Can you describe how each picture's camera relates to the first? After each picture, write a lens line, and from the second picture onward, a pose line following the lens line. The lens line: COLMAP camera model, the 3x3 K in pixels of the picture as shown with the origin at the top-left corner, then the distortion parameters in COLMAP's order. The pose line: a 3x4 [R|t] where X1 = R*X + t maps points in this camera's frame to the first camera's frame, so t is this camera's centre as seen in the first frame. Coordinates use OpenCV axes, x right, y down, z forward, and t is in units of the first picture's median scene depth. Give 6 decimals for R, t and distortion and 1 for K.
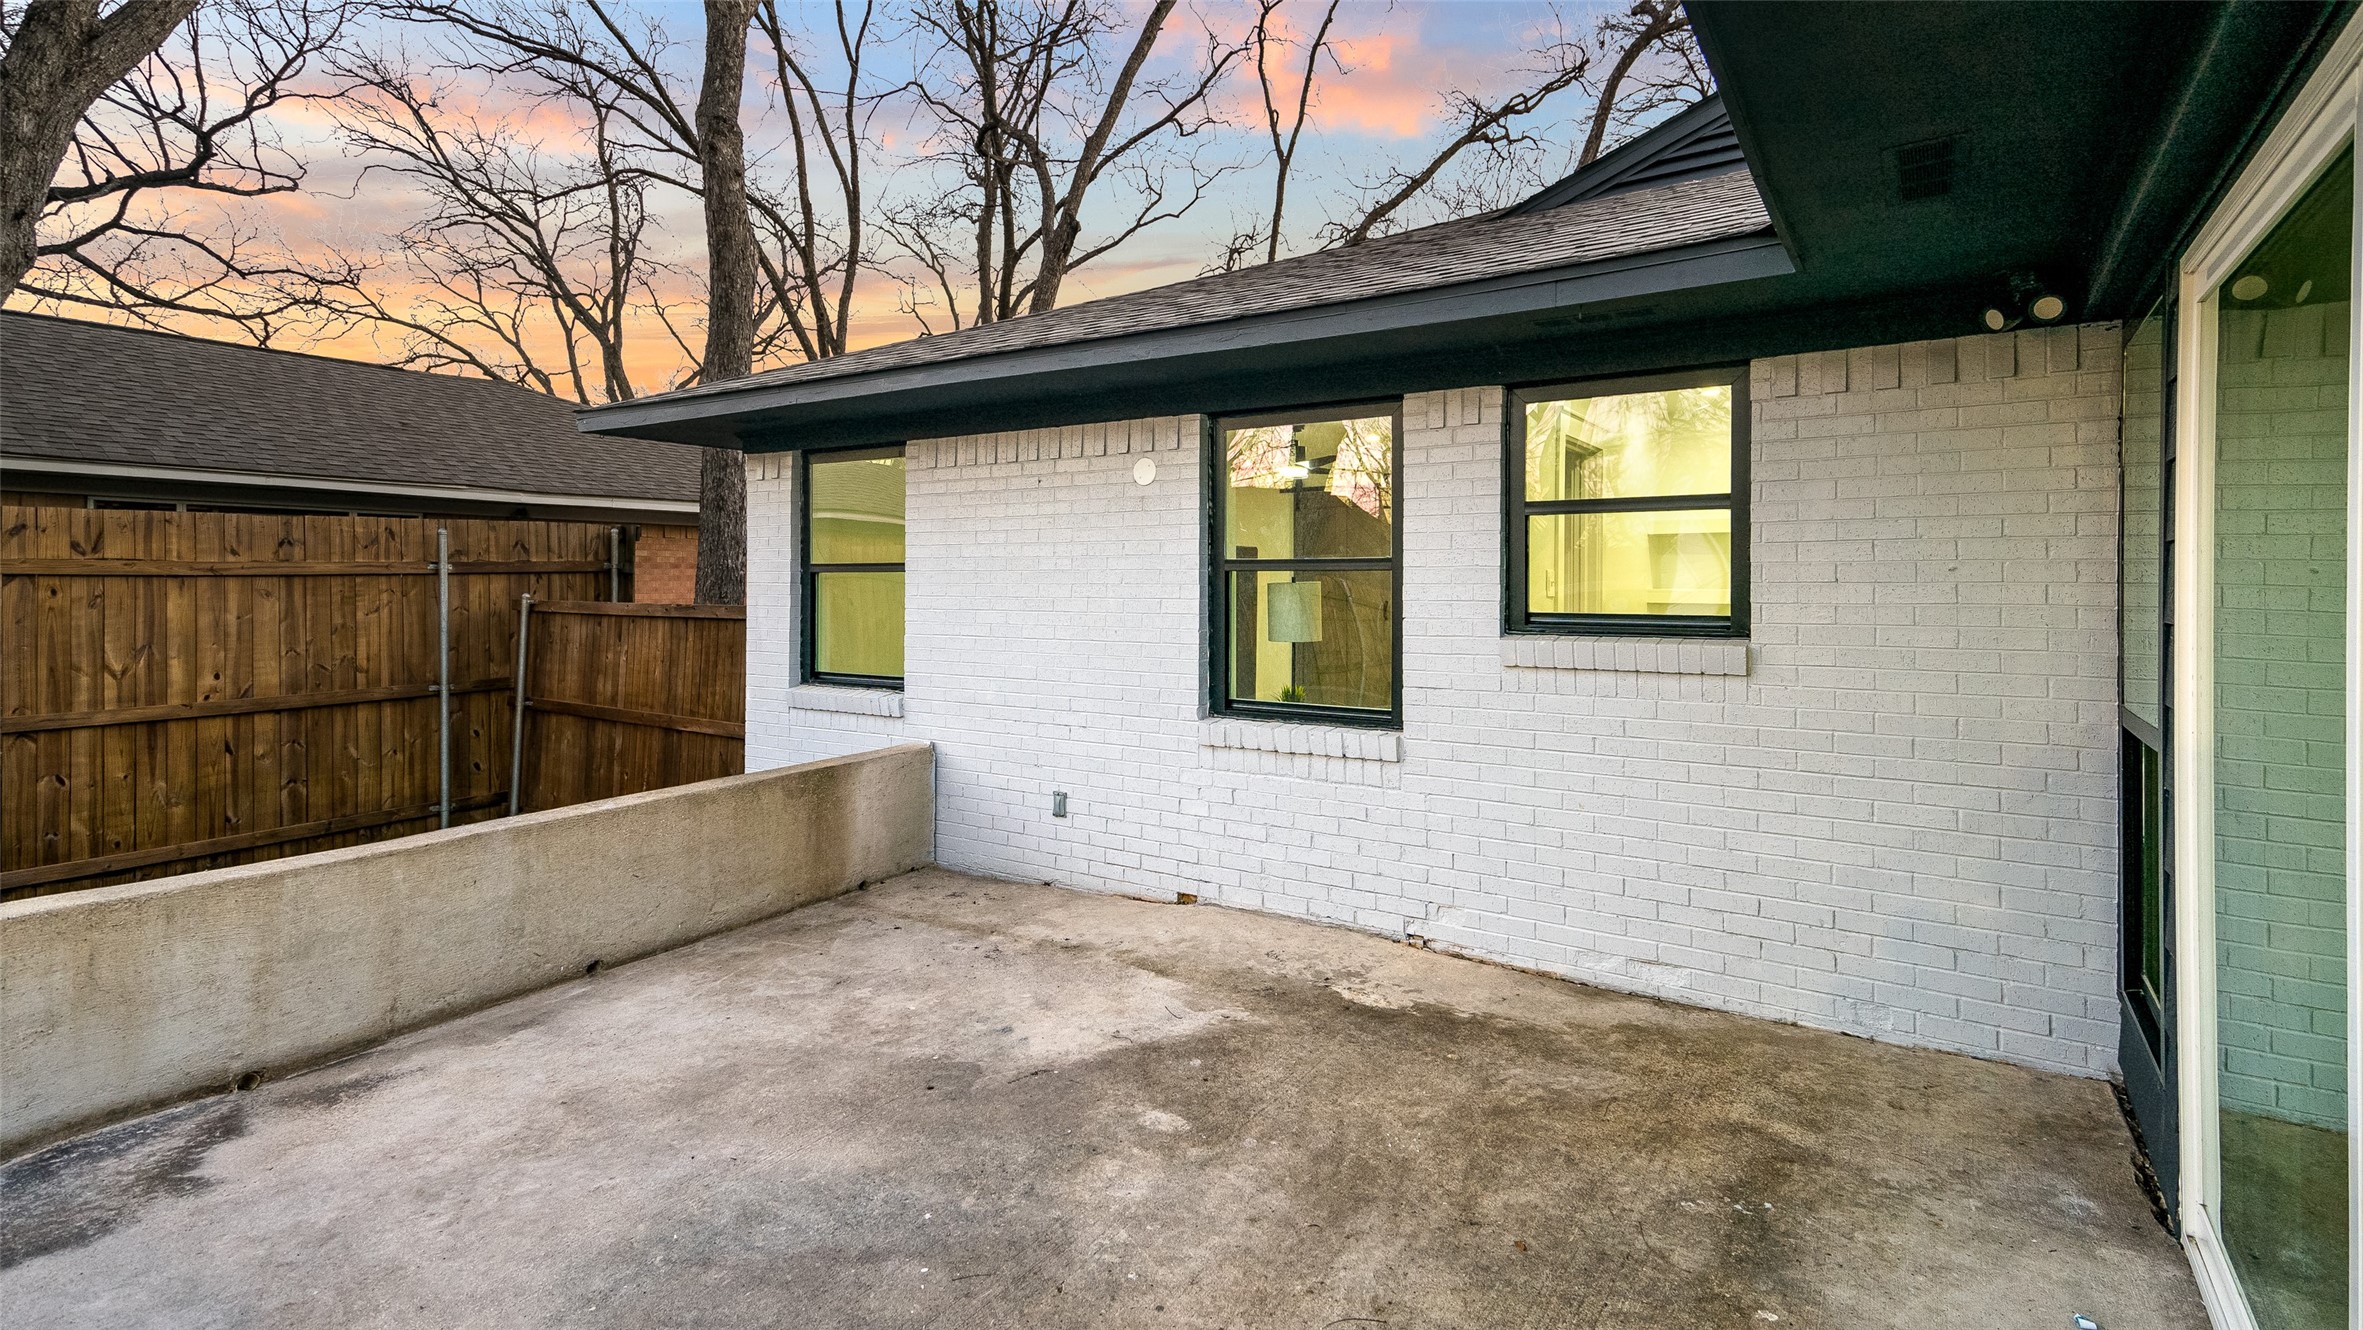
lens RADIAL K [[1149.6, 0, 1180.0], [0, 1149.6, 583.8], [0, 0, 1]] dist [0.003608, 0.000382]
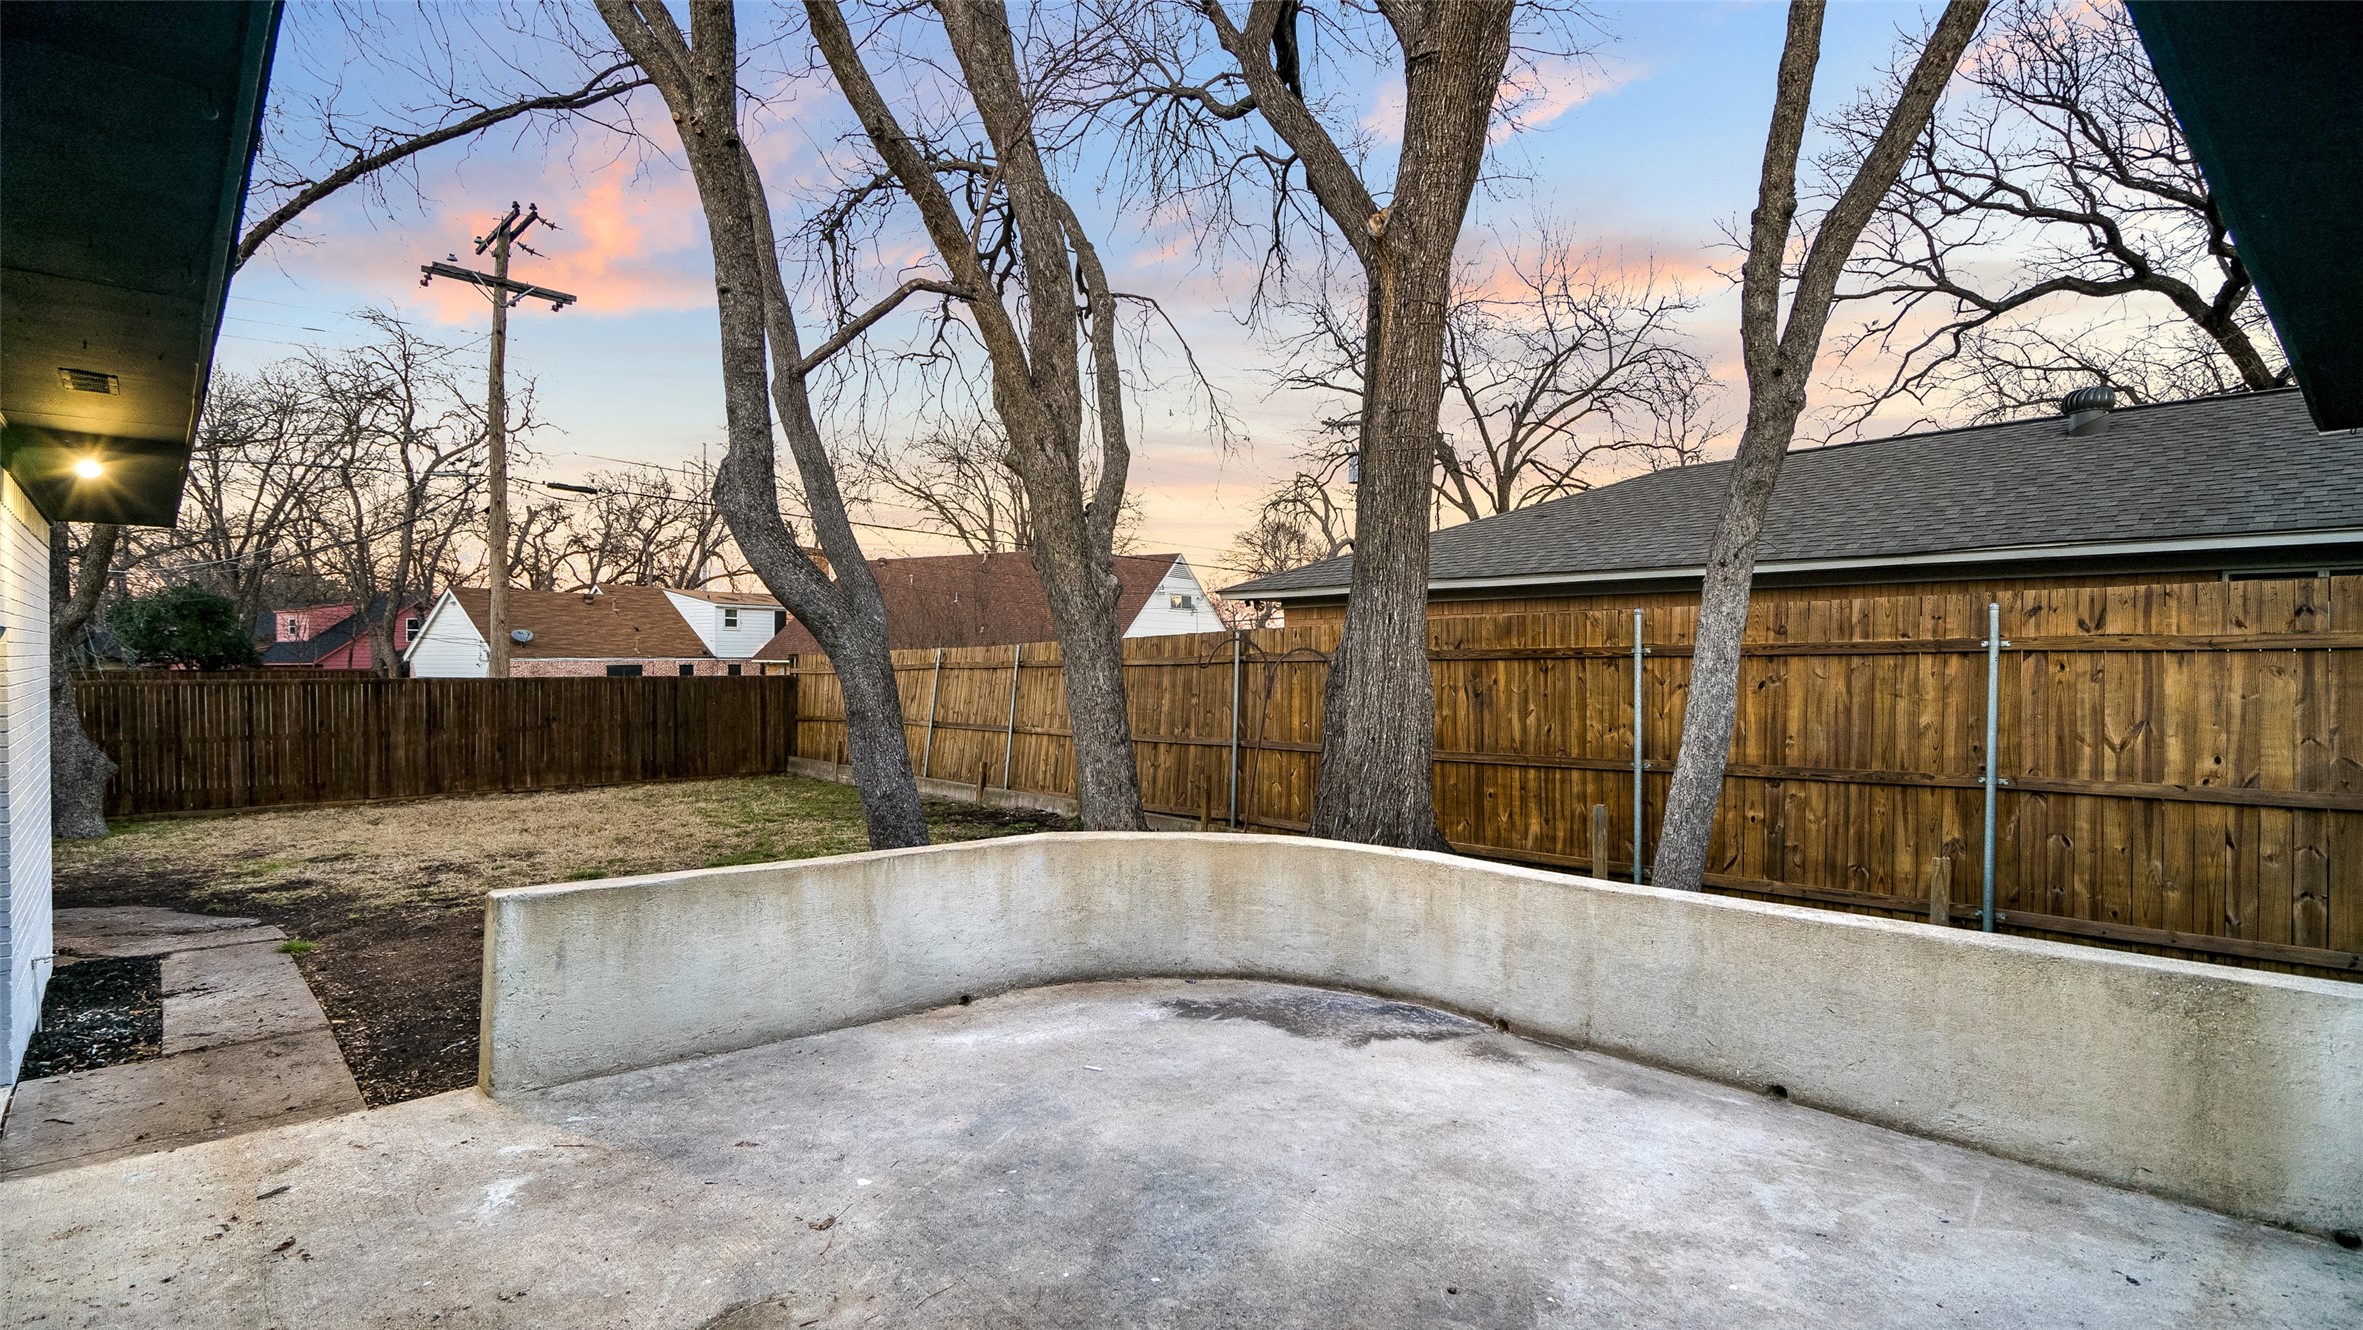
lens RADIAL K [[1127.2, 0, 1181.5], [0, 1127.2, 665.0], [0, 0, 1]] dist [0.002077, 0.000311]
pose [[-0.276280, 0.004794, -0.961065, 0.272745], [-0.002417, 0.999981, 0.005683, 0.001740], [0.961074, 0.003892, -0.276263, 0.488296]]
